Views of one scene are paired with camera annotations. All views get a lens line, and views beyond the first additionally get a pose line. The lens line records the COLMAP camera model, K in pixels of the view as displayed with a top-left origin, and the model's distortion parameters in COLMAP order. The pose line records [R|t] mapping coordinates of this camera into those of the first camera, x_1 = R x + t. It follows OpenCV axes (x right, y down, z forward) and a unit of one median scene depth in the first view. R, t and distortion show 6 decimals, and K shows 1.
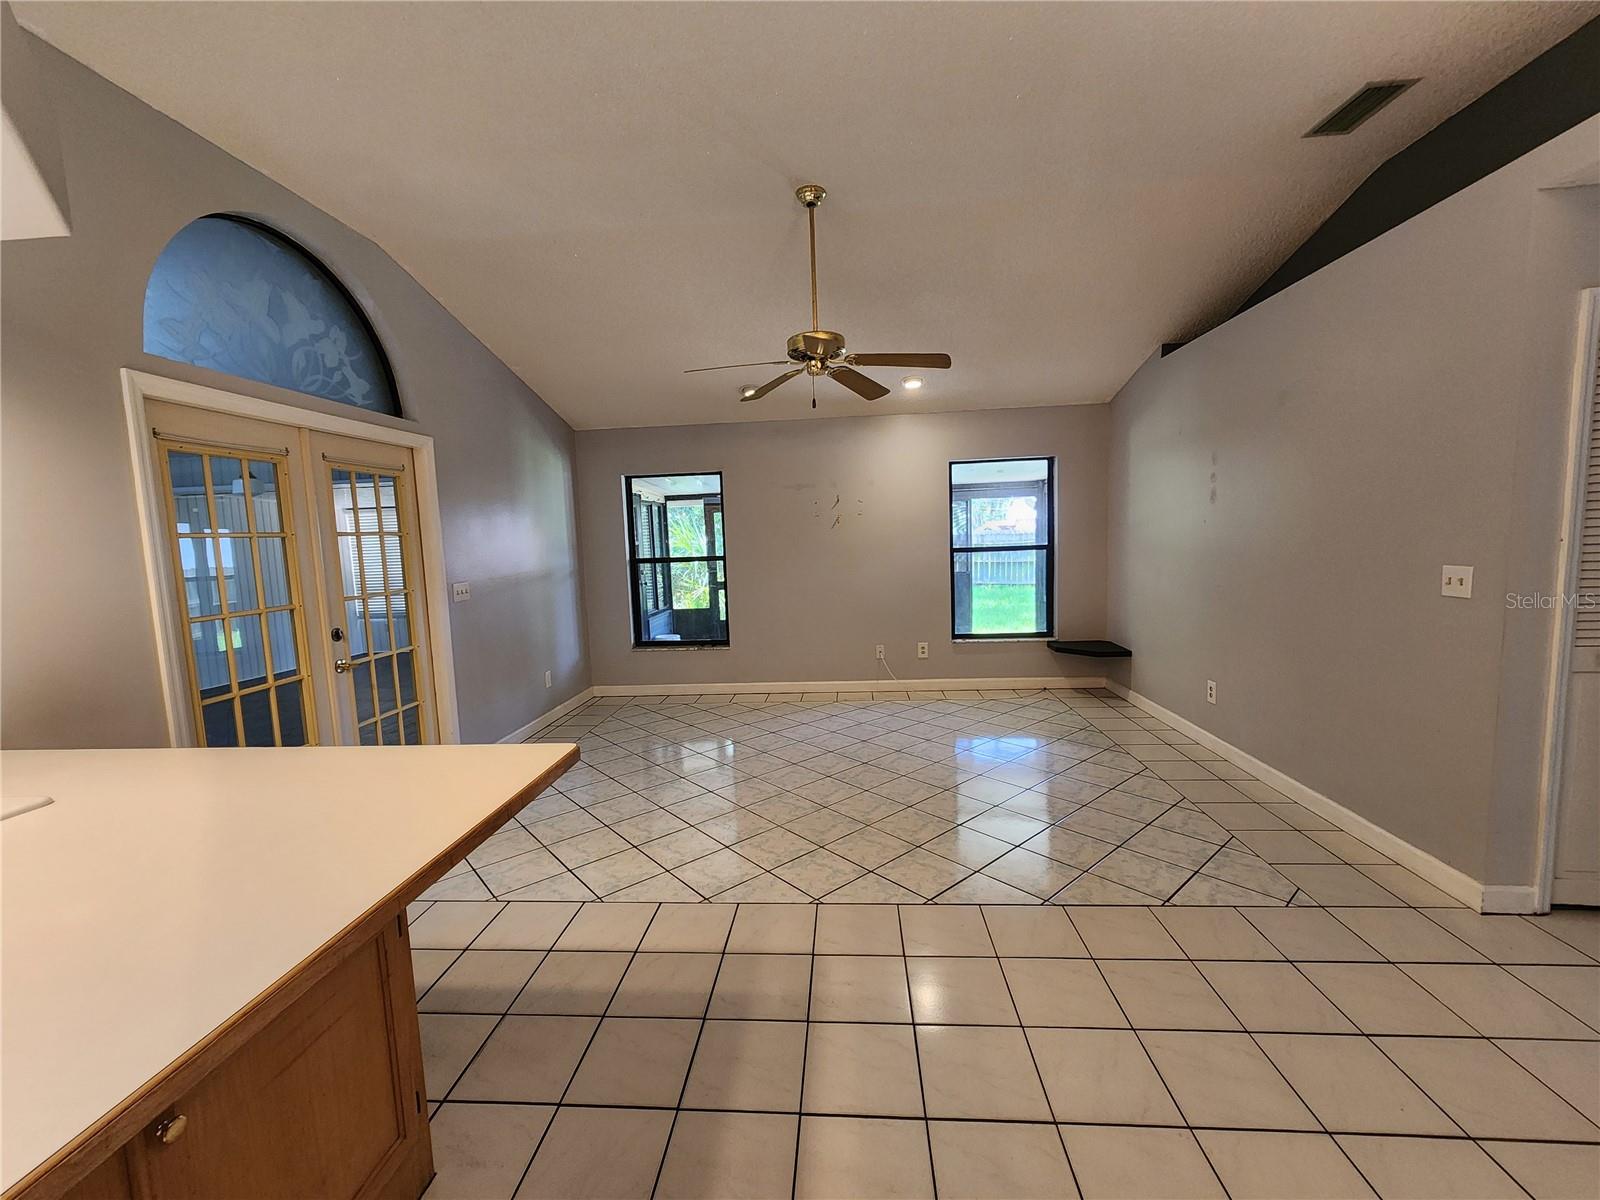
lens RADIAL K [[657.1, 0, 804.9], [0, 657.1, 602.1], [0, 0, 1]] dist [0.000395, 0.000518]
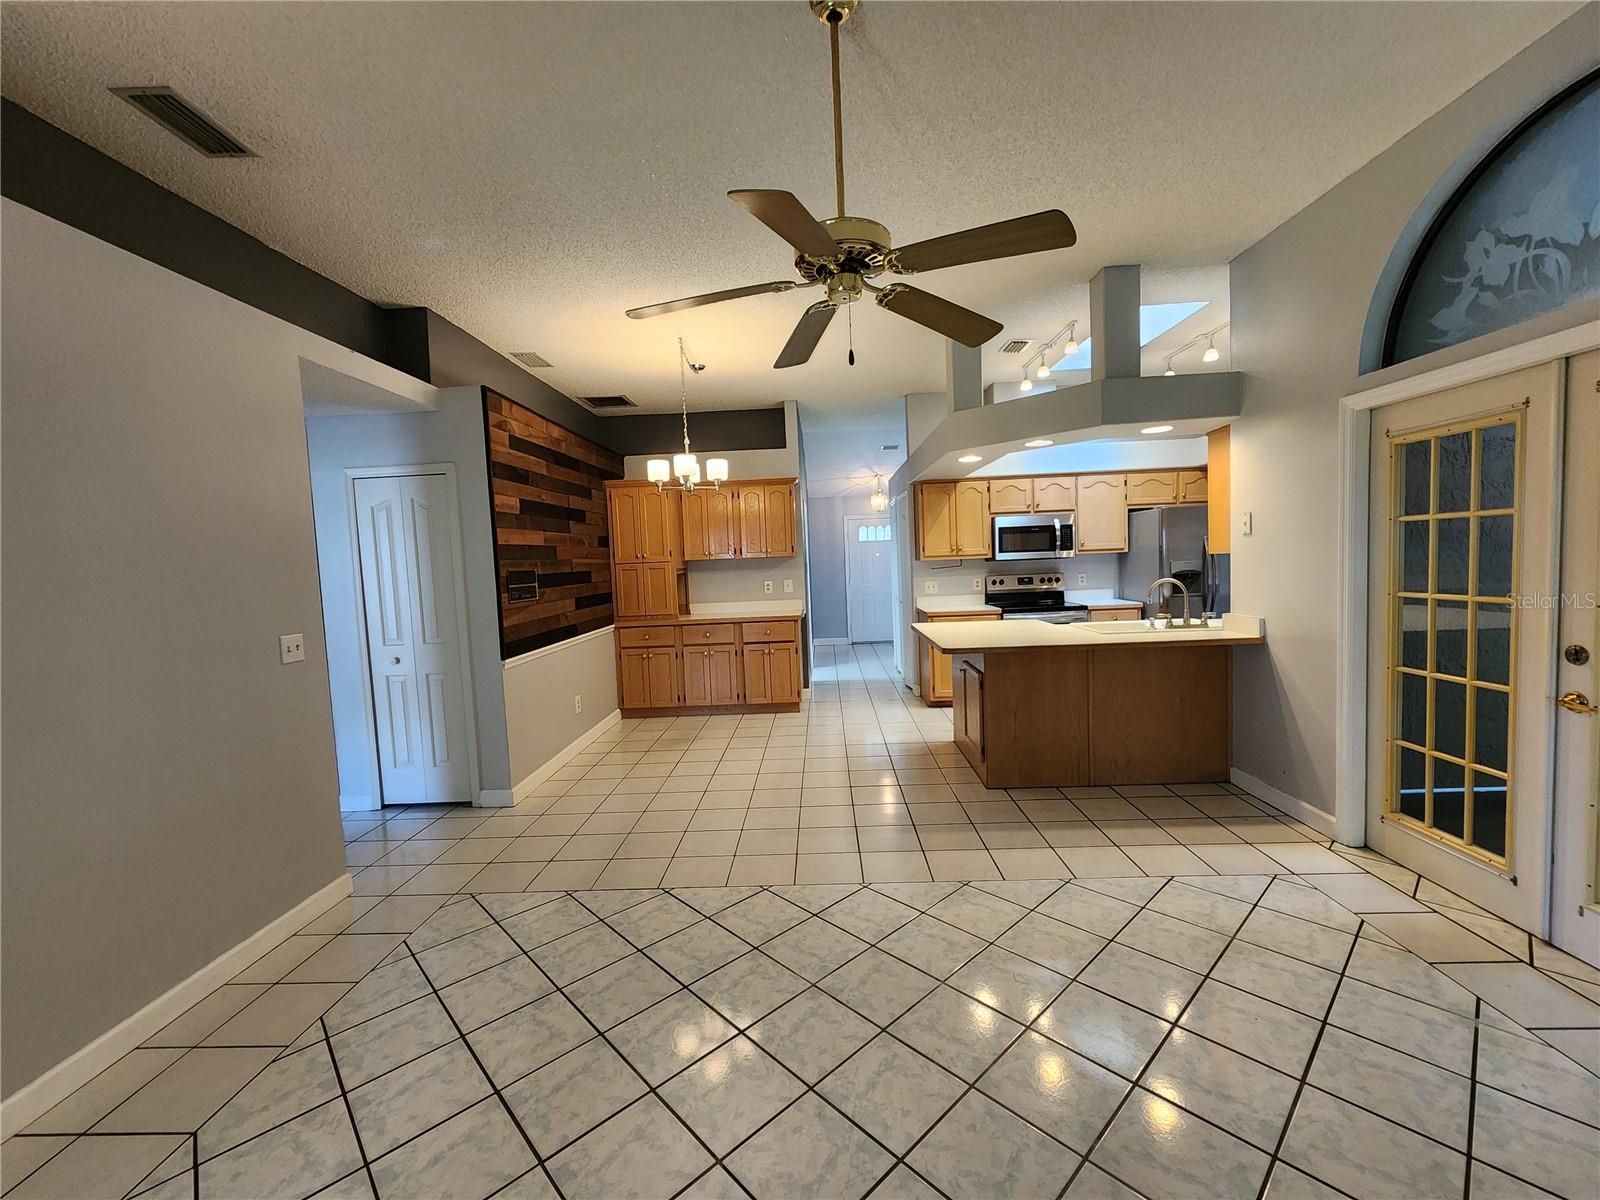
lens RADIAL K [[657.1, 0, 801.0], [0, 657.1, 594.1], [0, 0, 1]] dist [0.000395, 0.000518]
pose [[-0.996155, 0.080723, -0.034054, 0.125395], [0.074138, 0.983785, 0.163311, -0.231727], [0.046685, 0.160158, -0.985987, 2.029850]]
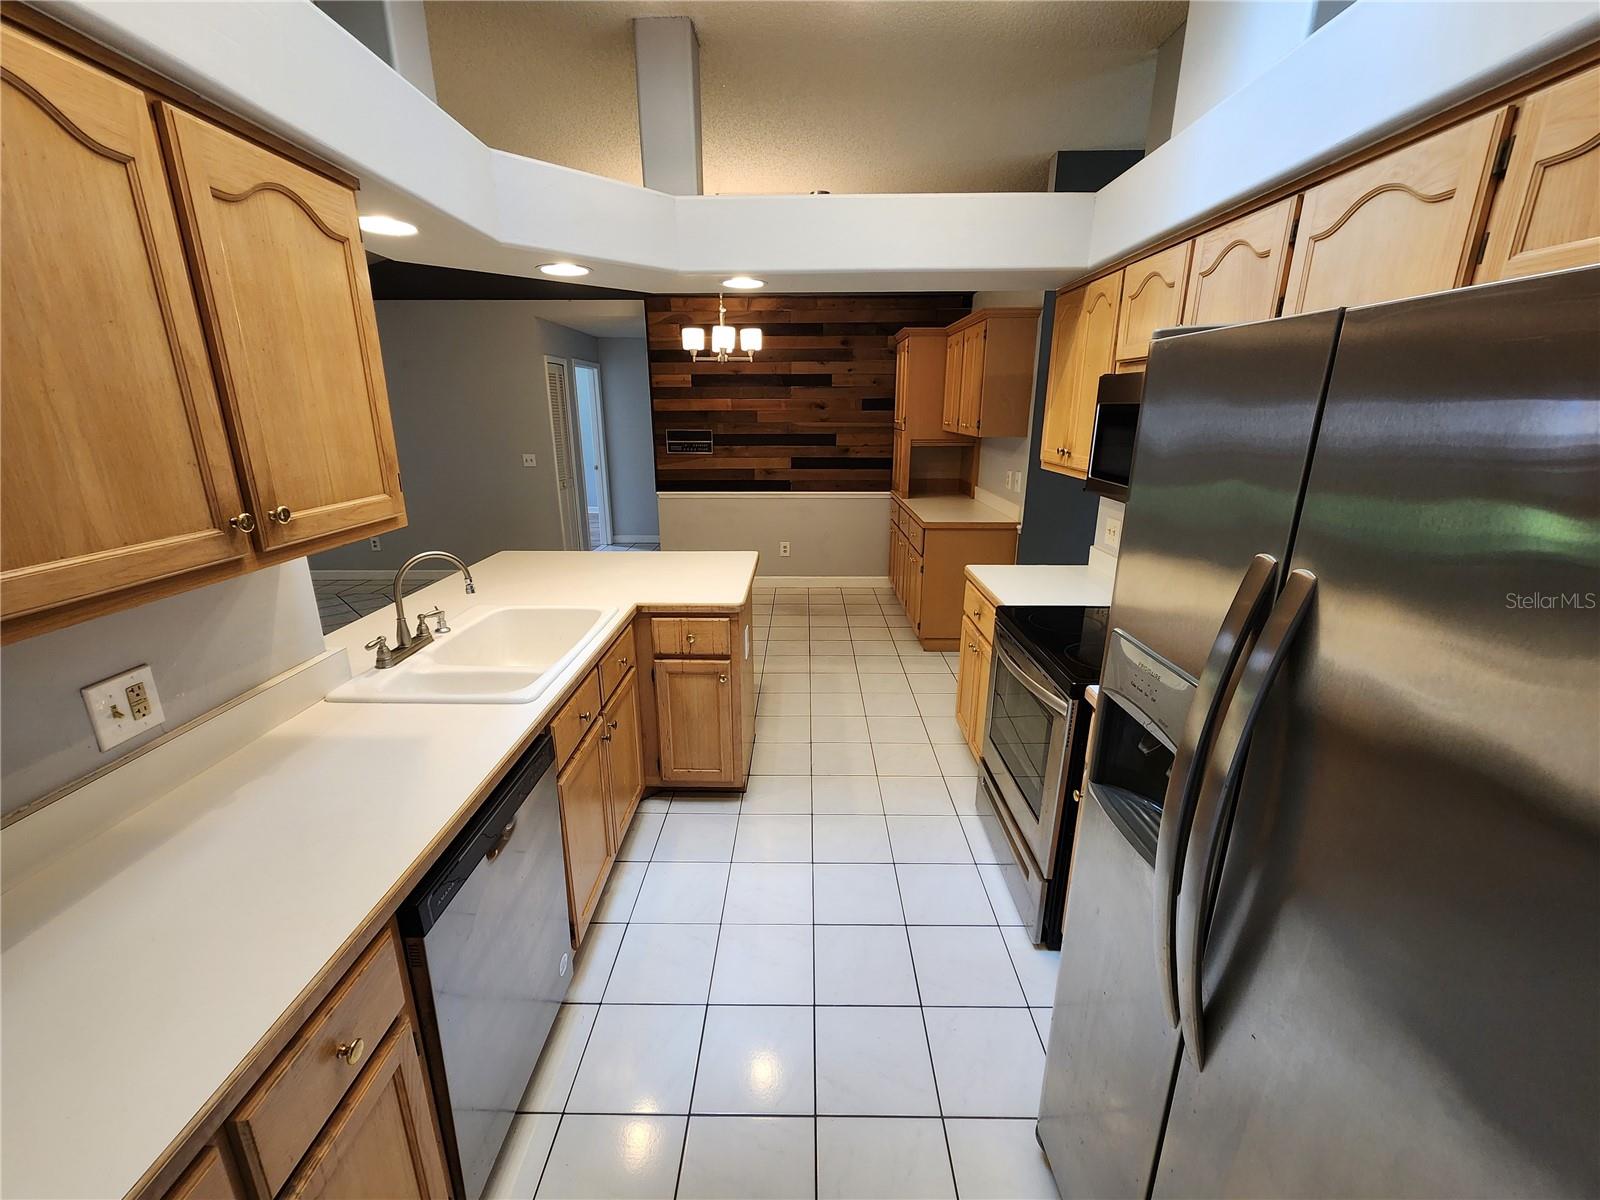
lens RADIAL K [[657.1, 0, 793.1], [0, 657.1, 595.4], [0, 0, 1]] dist [0.000395, 0.000518]
pose [[-0.052783, -0.241894, 0.968866, -1.629493], [0.110086, 0.962895, 0.246401, -0.040161], [-0.992520, 0.119665, -0.024195, 0.077805]]
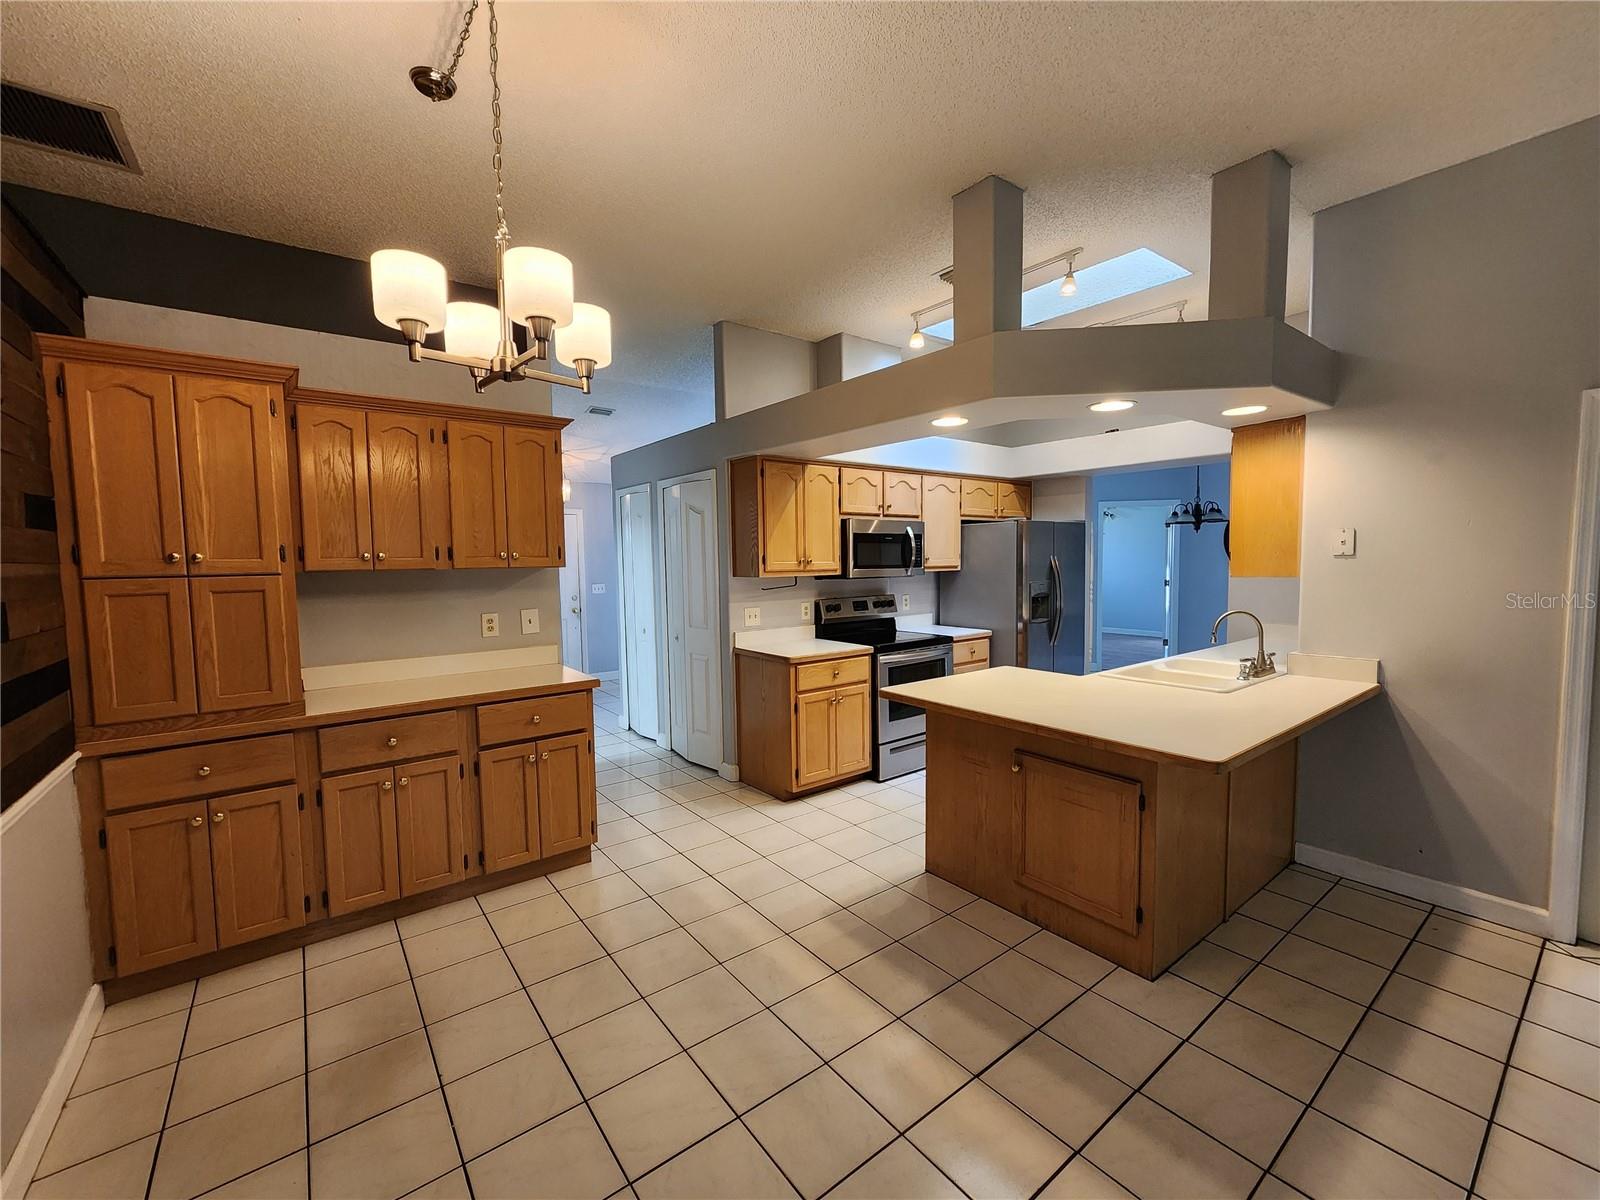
lens RADIAL K [[657.1, 0, 796.6], [0, 657.1, 598.3], [0, 0, 1]] dist [0.000395, 0.000518]
pose [[-0.747695, 0.089234, -0.658020, 0.587897], [-0.030812, 0.985200, 0.168615, -0.143392], [0.663327, 0.146347, -0.733880, 0.836161]]
